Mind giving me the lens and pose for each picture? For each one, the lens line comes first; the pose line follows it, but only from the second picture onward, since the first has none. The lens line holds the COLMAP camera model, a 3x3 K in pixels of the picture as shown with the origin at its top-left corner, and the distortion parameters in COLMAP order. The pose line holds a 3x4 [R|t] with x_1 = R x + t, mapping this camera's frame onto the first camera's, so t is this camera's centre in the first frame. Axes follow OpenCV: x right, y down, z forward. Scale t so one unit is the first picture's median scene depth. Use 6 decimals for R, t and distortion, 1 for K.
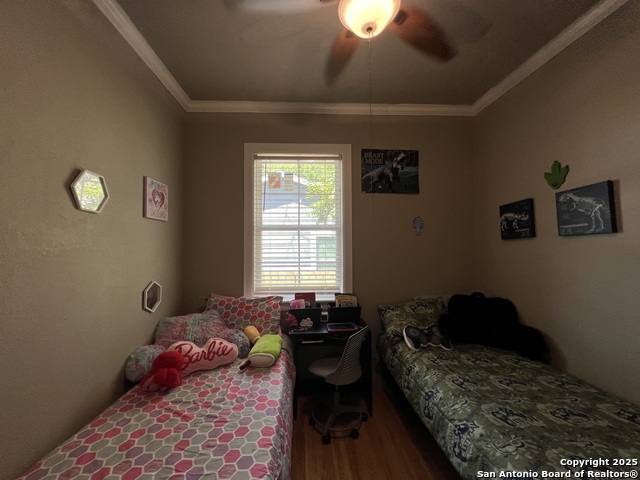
lens RADIAL K [[256.1, 0, 318.5], [0, 256.1, 238.9], [0, 0, 1]] dist [-0.000993, 0.000360]
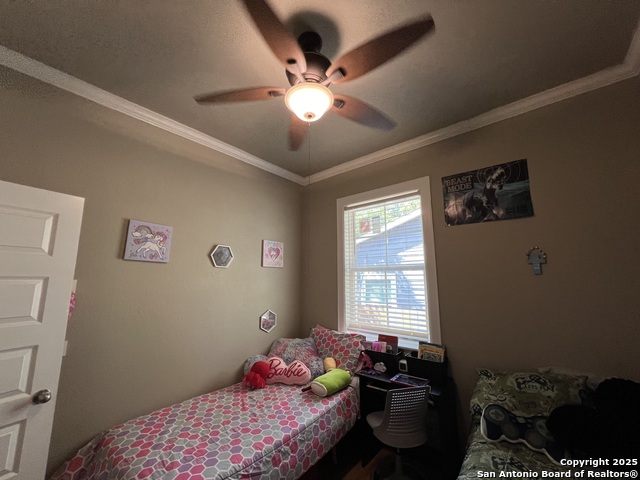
lens RADIAL K [[256.1, 0, 318.5], [0, 256.1, 238.9], [0, 0, 1]] dist [-0.000993, 0.000360]
pose [[0.727086, -0.101299, -0.679032, 0.536917], [0.016884, 0.991394, -0.129819, -0.038431], [0.686339, 0.082924, 0.722539, 0.097425]]
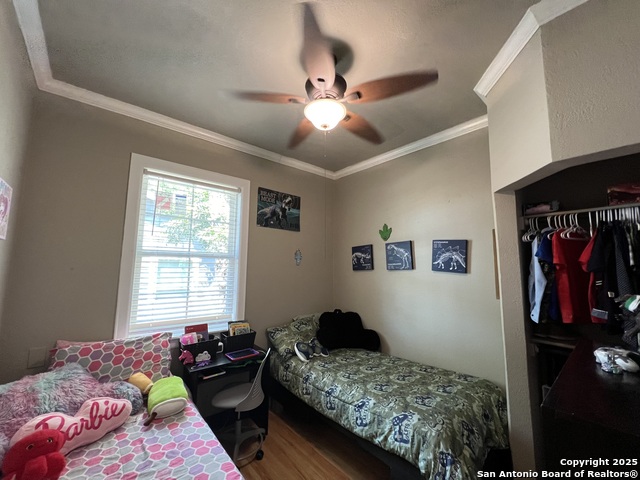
lens RADIAL K [[256.1, 0, 318.5], [0, 256.1, 238.9], [0, 0, 1]] dist [-0.000993, 0.000360]
pose [[0.795405, 0.081856, 0.600526, -0.337921], [-0.029638, 0.994905, -0.096357, -0.030932], [-0.605354, 0.058845, 0.793778, -0.039005]]
